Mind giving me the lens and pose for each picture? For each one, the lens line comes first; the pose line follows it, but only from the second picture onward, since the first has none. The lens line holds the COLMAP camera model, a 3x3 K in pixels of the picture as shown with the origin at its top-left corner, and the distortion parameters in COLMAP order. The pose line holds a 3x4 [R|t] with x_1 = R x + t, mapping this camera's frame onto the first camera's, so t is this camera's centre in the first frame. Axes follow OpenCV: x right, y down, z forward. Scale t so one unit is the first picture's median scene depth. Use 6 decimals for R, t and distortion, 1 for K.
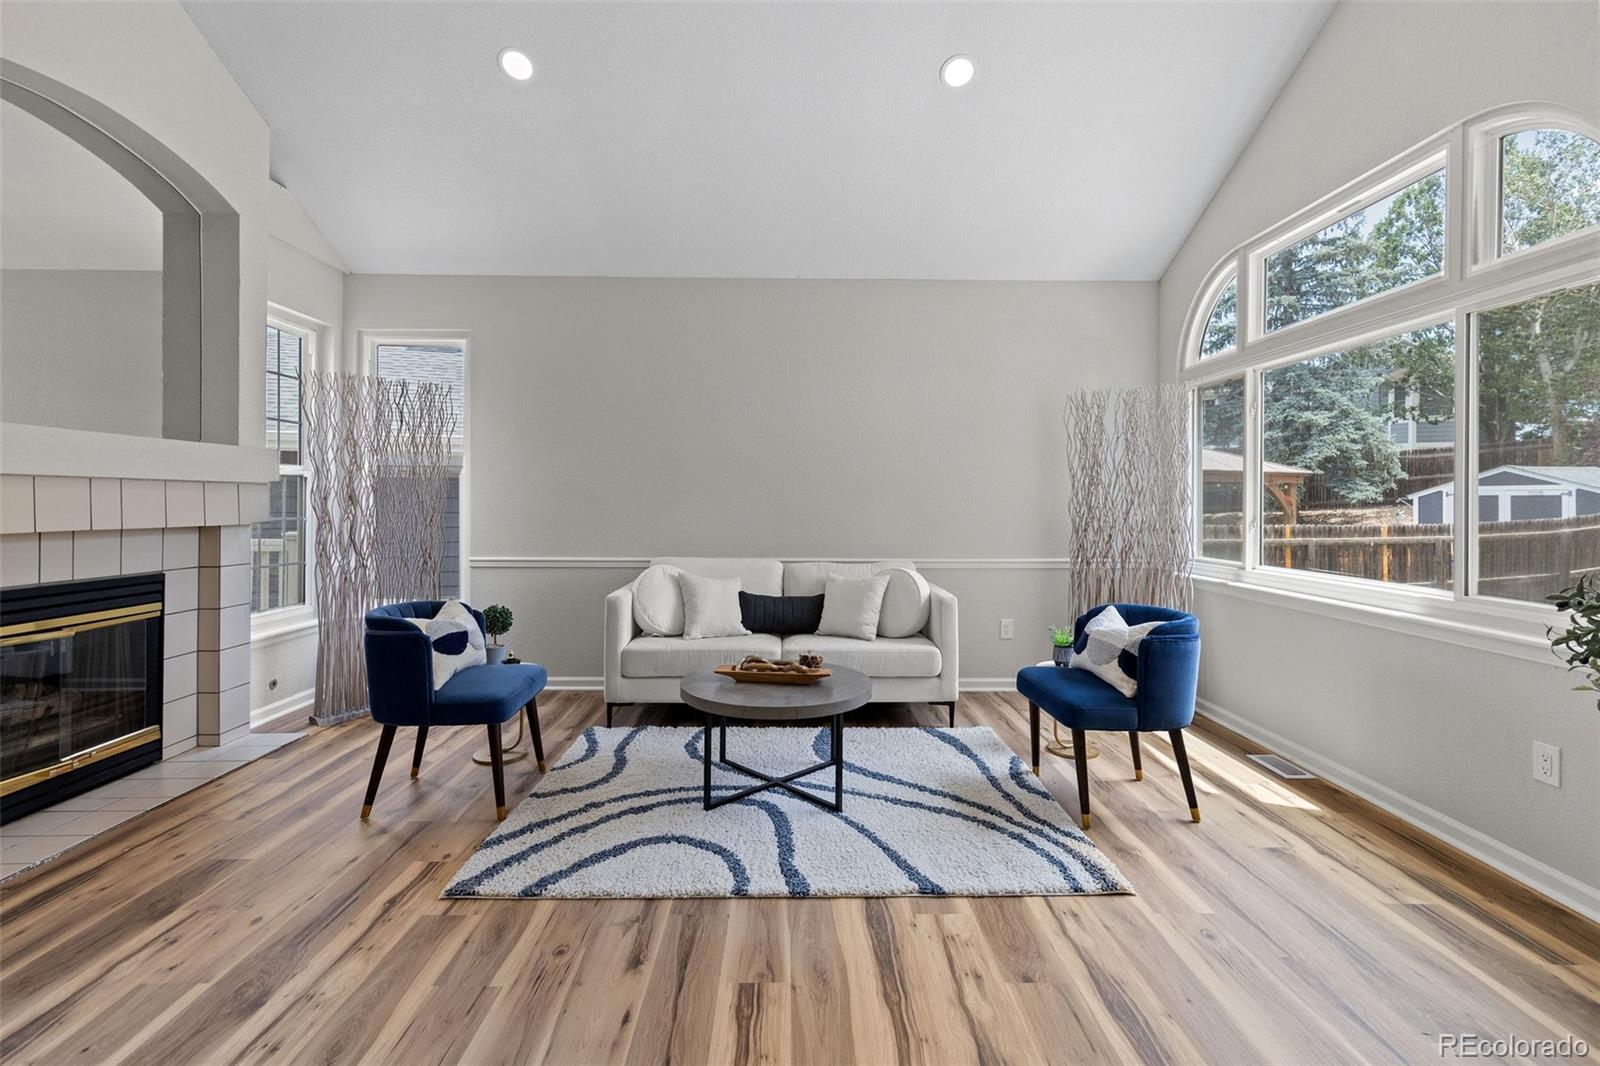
lens RADIAL K [[721.5, 0, 801.6], [0, 721.5, 504.6], [0, 0, 1]] dist [0.008328, -0.001636]
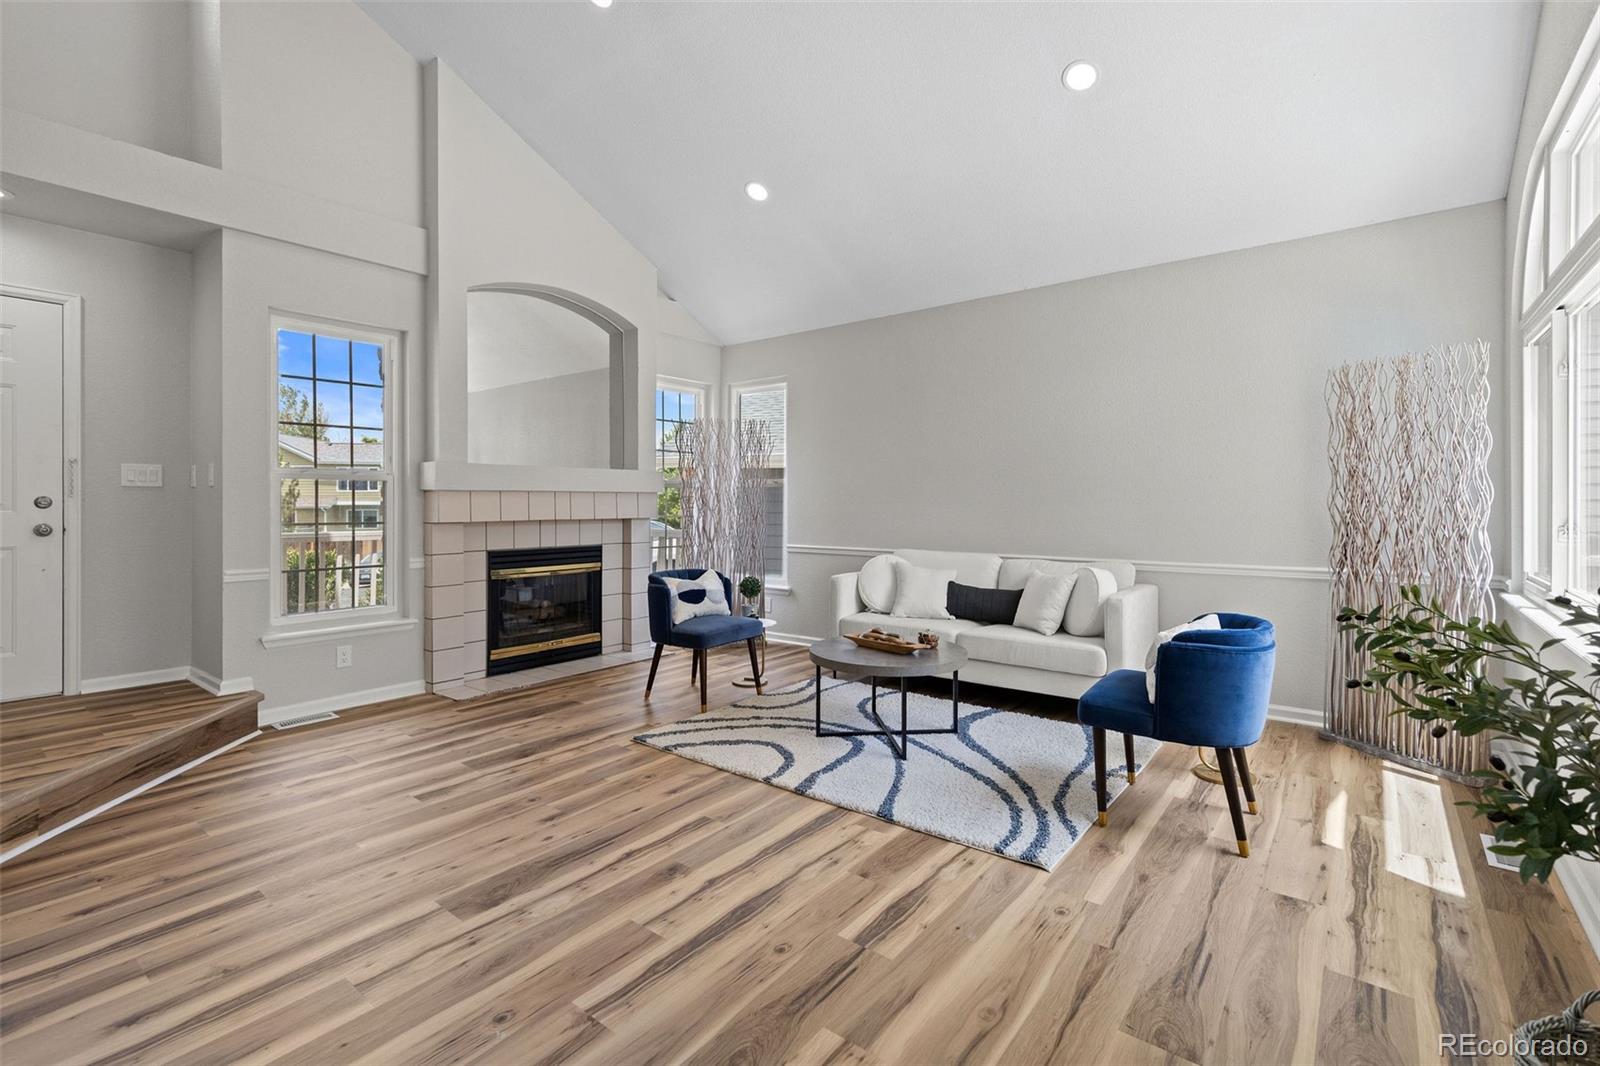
lens RADIAL K [[721.5, 0, 807.0], [0, 721.5, 508.3], [0, 0, 1]] dist [0.008328, -0.001636]
pose [[0.778323, -0.000827, -0.627864, 0.663215], [0.002690, 0.999994, 0.002018, 0.003715], [0.627858, -0.003260, 0.778321, -0.034154]]
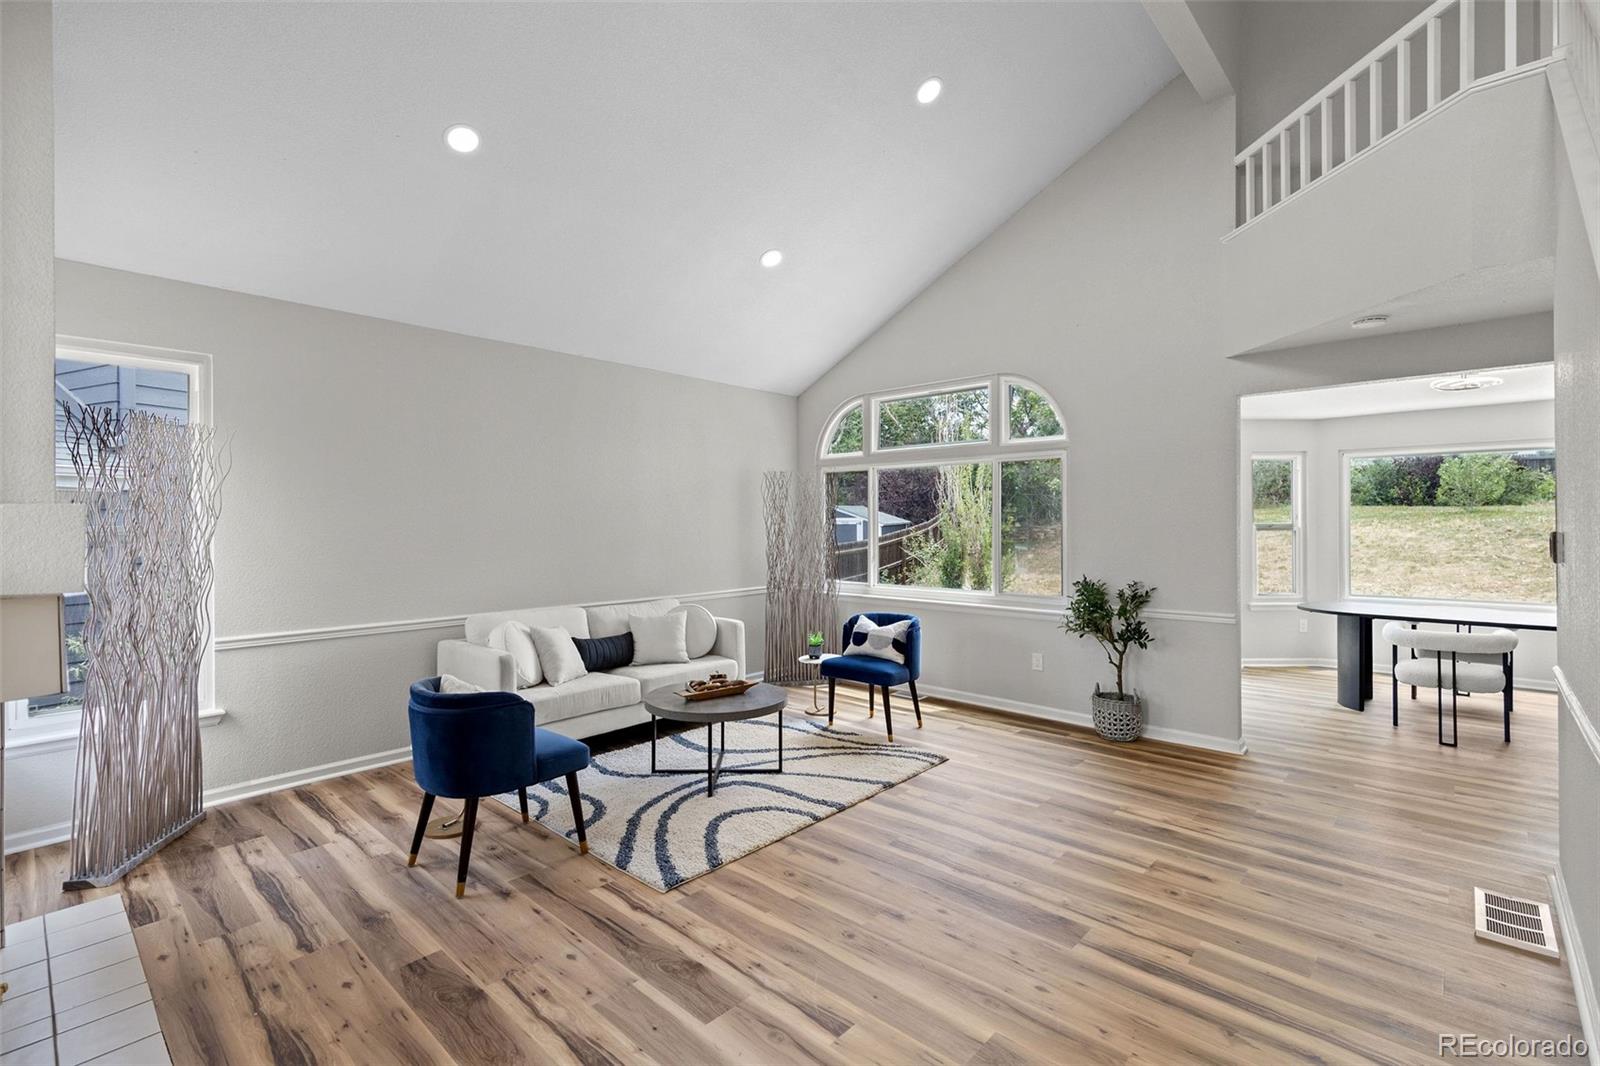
lens RADIAL K [[721.5, 0, 798.0], [0, 721.5, 524.6], [0, 0, 1]] dist [0.008328, -0.001636]
pose [[0.689527, -0.008134, 0.724215, -0.957405], [0.009216, 0.999955, 0.002457, -0.079811], [-0.724202, 0.004980, 0.689570, -0.039238]]
